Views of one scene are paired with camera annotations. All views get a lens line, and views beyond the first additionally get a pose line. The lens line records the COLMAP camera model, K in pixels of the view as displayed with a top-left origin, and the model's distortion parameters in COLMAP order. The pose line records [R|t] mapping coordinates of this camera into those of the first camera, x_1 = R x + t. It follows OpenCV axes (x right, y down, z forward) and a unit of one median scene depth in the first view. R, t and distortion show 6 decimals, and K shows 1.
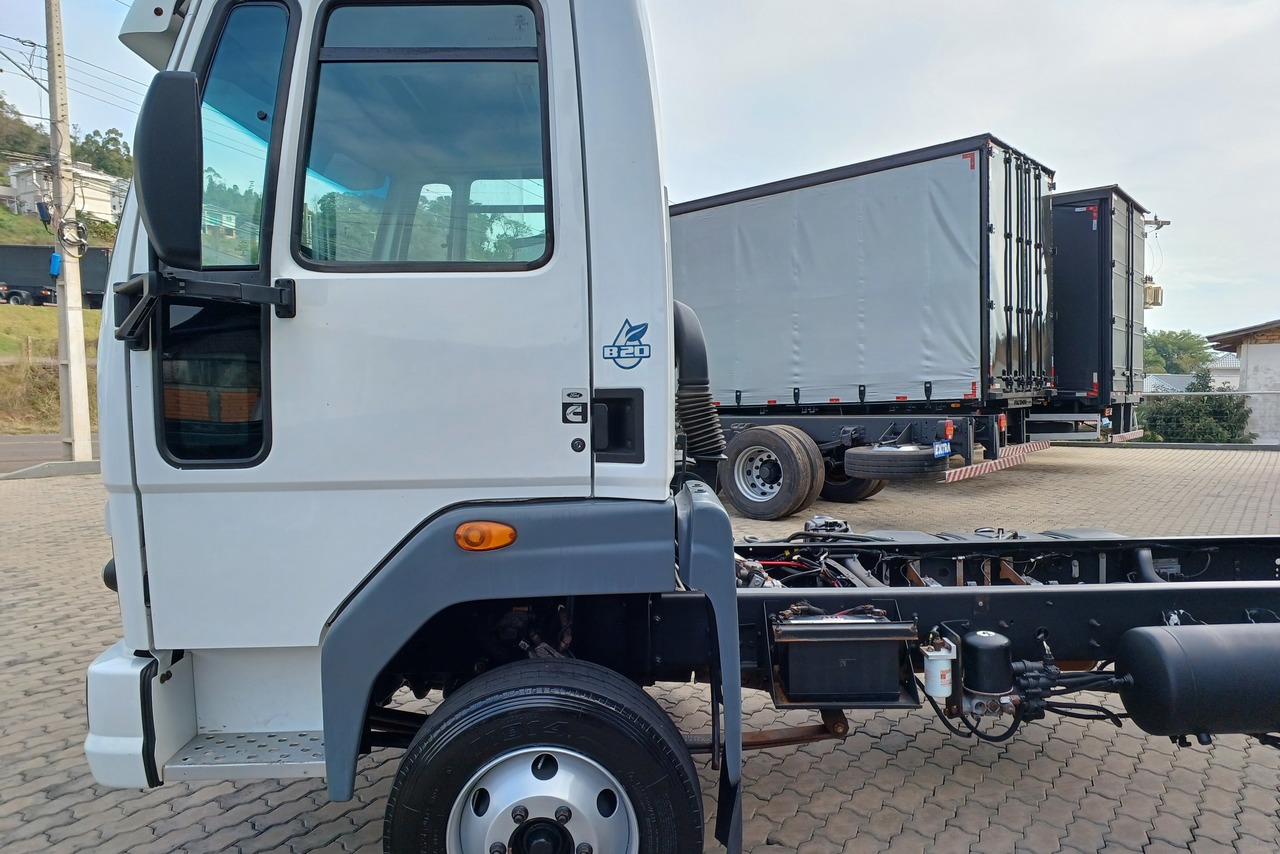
lens RADIAL K [[873.4, 0, 639.4], [0, 873.4, 426.1], [0, 0, 1]] dist [0.038472, -0.034781]
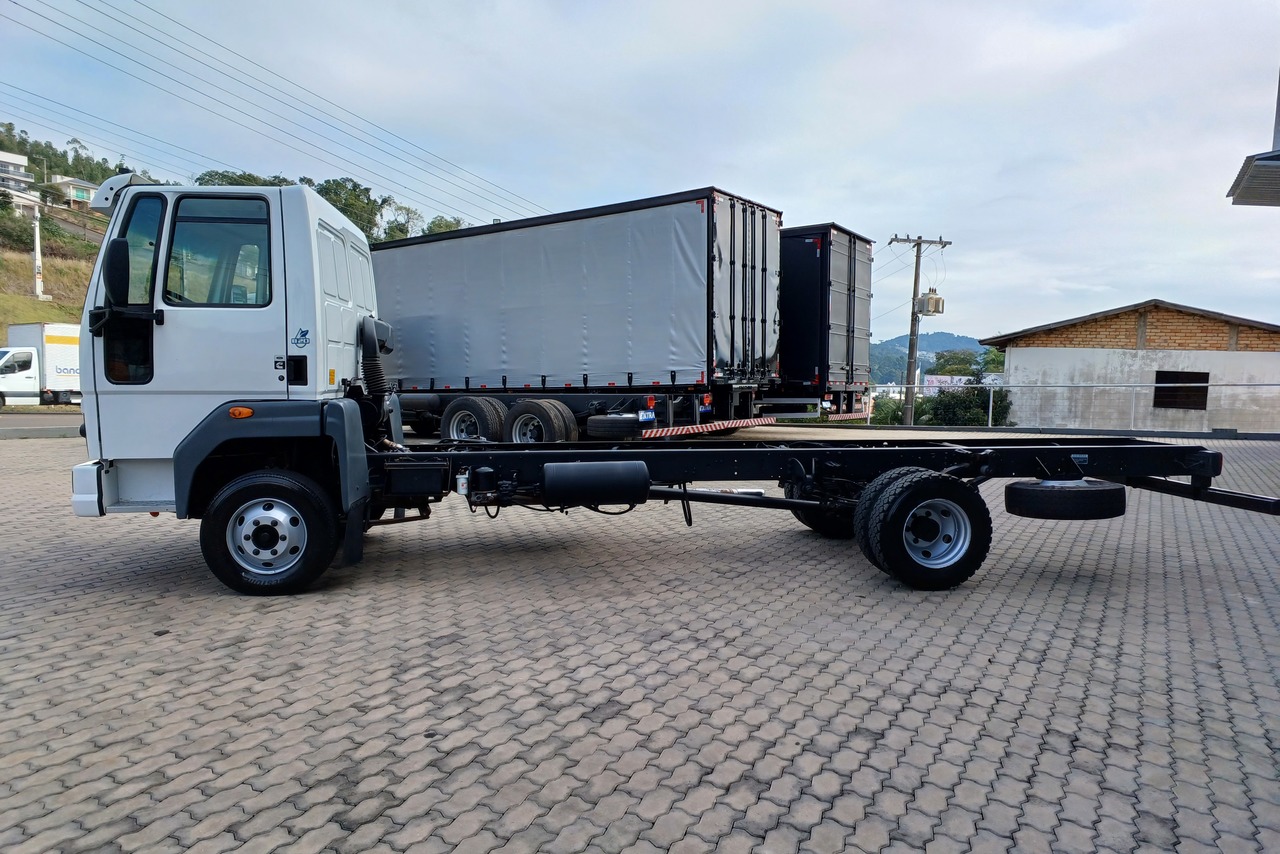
lens RADIAL K [[873.4, 0, 634.9], [0, 873.4, 427.1], [0, 0, 1]] dist [0.038472, -0.034781]
pose [[0.993537, 0.009922, 0.113073, 0.147437], [-0.010997, 0.999900, 0.008889, 0.028883], [-0.112973, -0.010075, 0.993547, -0.367540]]
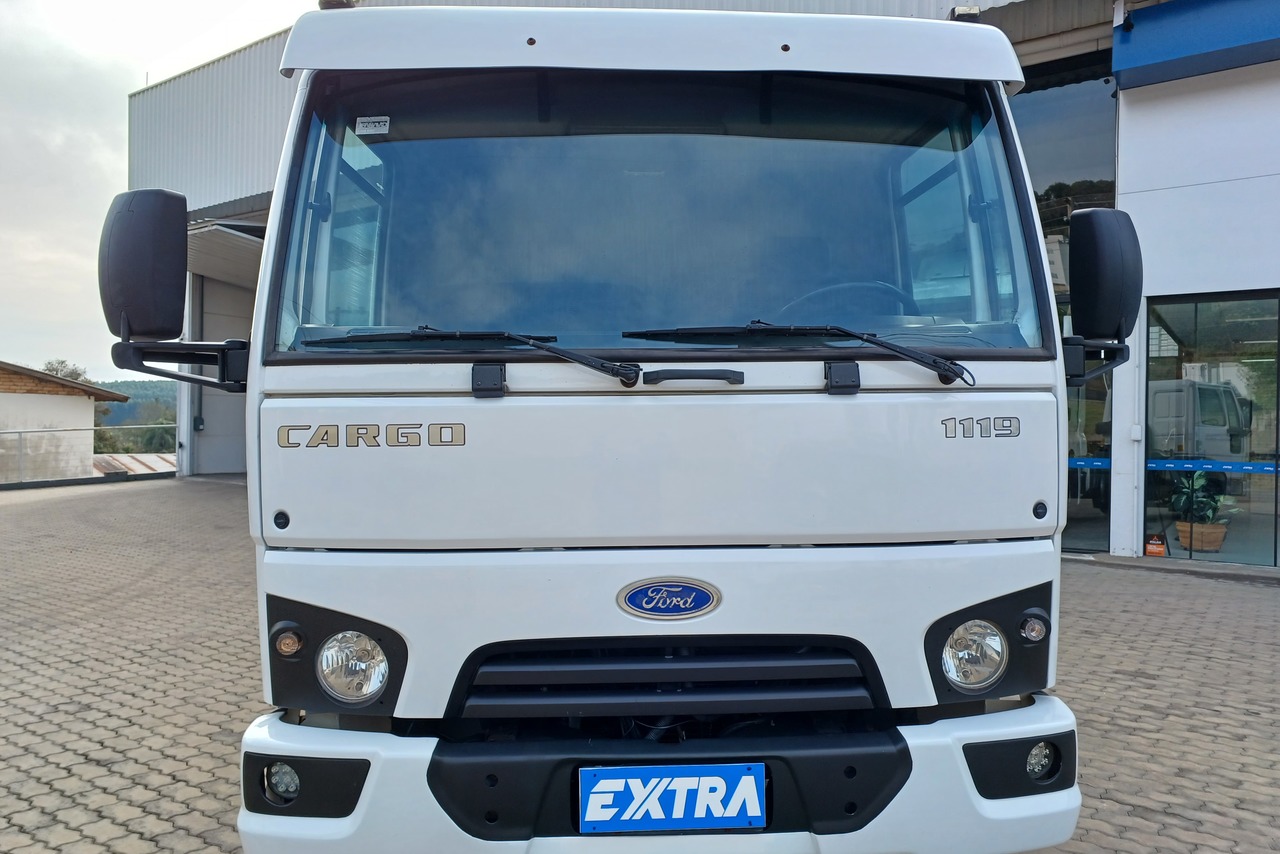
lens RADIAL K [[873.4, 0, 642.1], [0, 873.4, 426.8], [0, 0, 1]] dist [0.038472, -0.034781]
pose [[-0.029256, -0.009720, 0.999525, -0.360056], [0.058822, 0.998203, 0.011428, -0.019469], [-0.997840, 0.059129, -0.028632, 0.335675]]
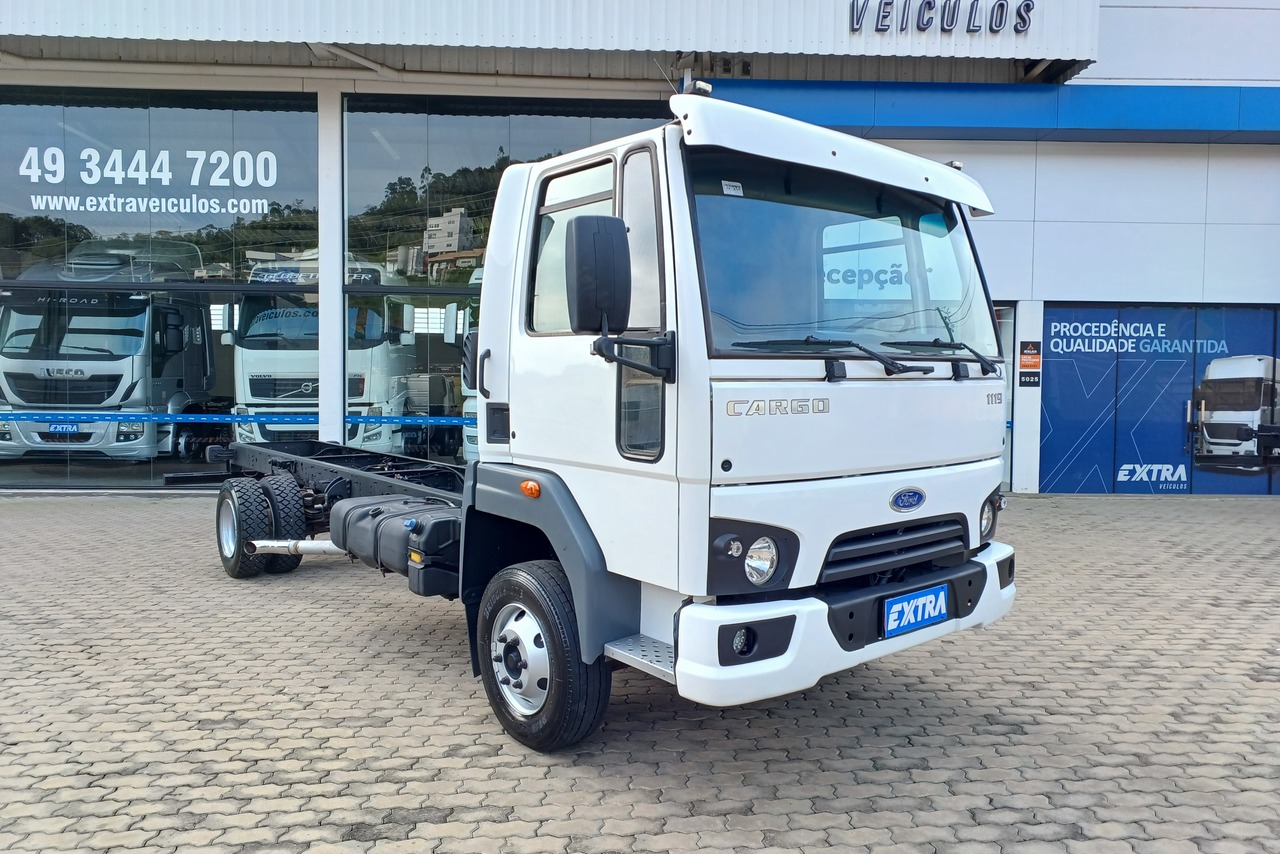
lens RADIAL K [[873.4, 0, 638.7], [0, 873.4, 432.2], [0, 0, 1]] dist [0.038472, -0.034781]
pose [[-0.630320, -0.044817, 0.775040, -0.360756], [0.041391, 0.994972, 0.091197, -0.040503], [-0.775231, 0.089563, -0.625296, 0.631967]]
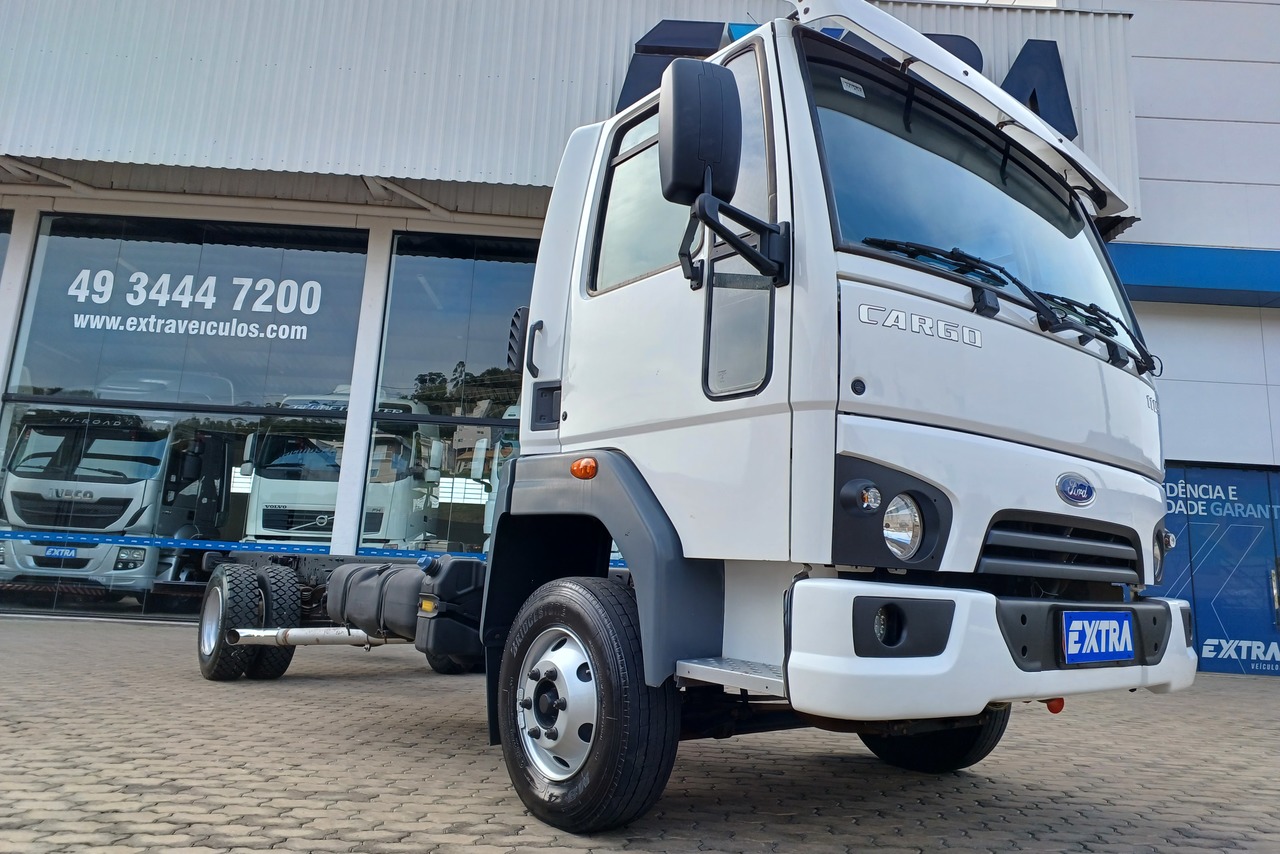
lens RADIAL K [[873.4, 0, 641.4], [0, 873.4, 426.8], [0, 0, 1]] dist [0.038472, -0.034781]
pose [[-0.616846, 0.113627, 0.778839, -0.287444], [0.001902, 0.989737, -0.142889, 0.043668], [-0.787082, -0.086659, -0.610731, 0.603502]]
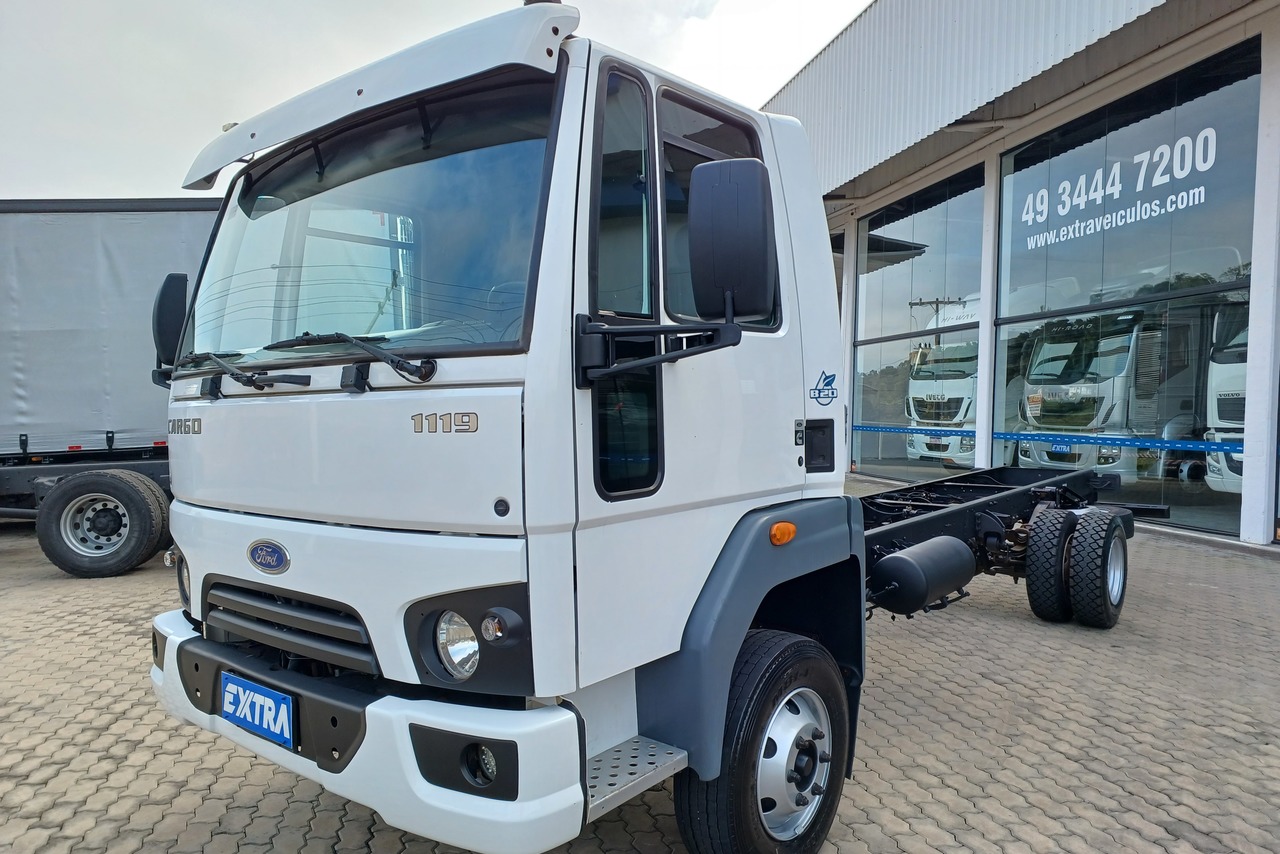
lens RADIAL K [[873.4, 0, 650.5], [0, 873.4, 427.0], [0, 0, 1]] dist [0.038472, -0.034781]
pose [[0.641155, -0.019787, 0.767156, -0.283011], [0.051399, 0.998530, -0.017202, -0.004469], [-0.765688, 0.050460, 0.641230, 0.065897]]
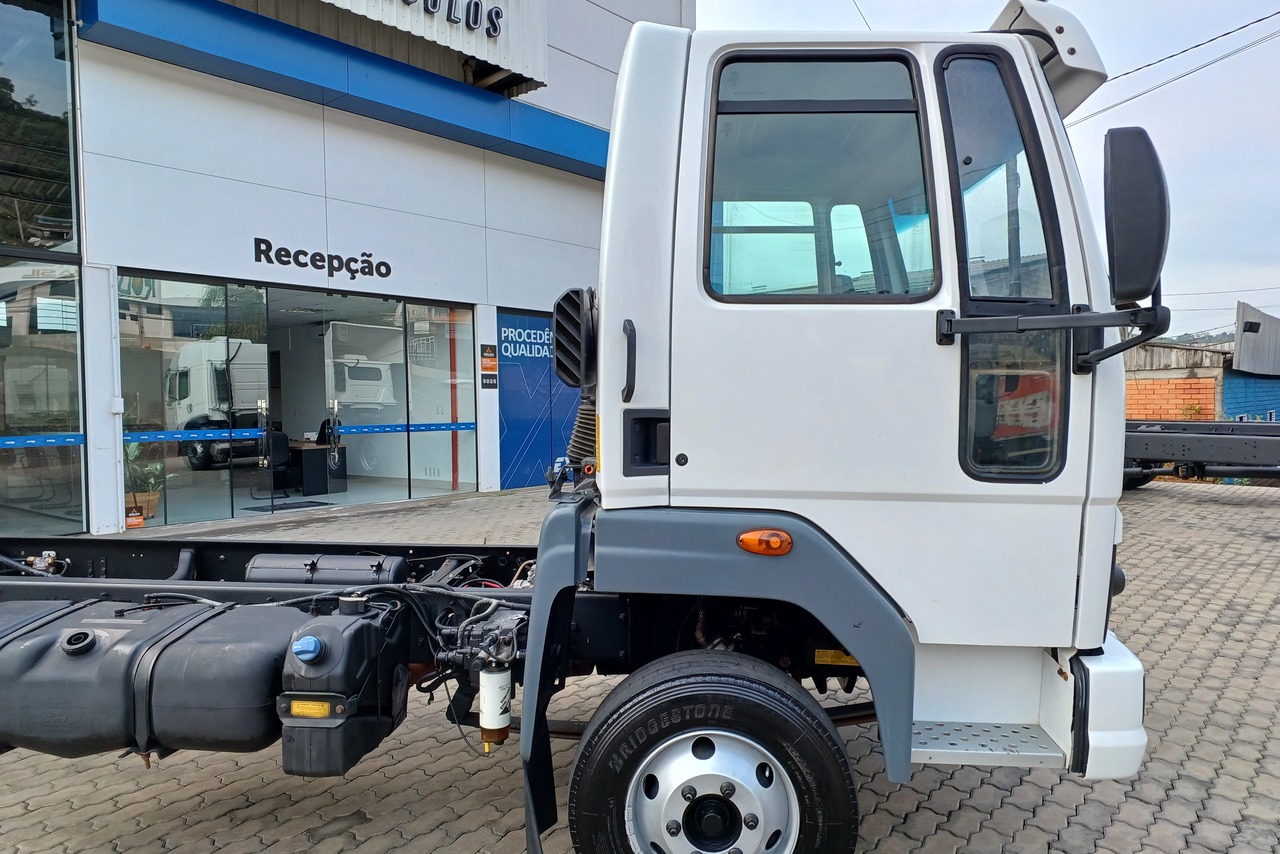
lens RADIAL K [[873.4, 0, 650.9], [0, 873.4, 429.5], [0, 0, 1]] dist [0.038472, -0.034781]
pose [[-0.998667, -0.002898, 0.051531, -0.025420], [0.002410, 0.994715, 0.102645, -0.039050], [-0.051556, 0.102632, -0.993382, 0.671454]]
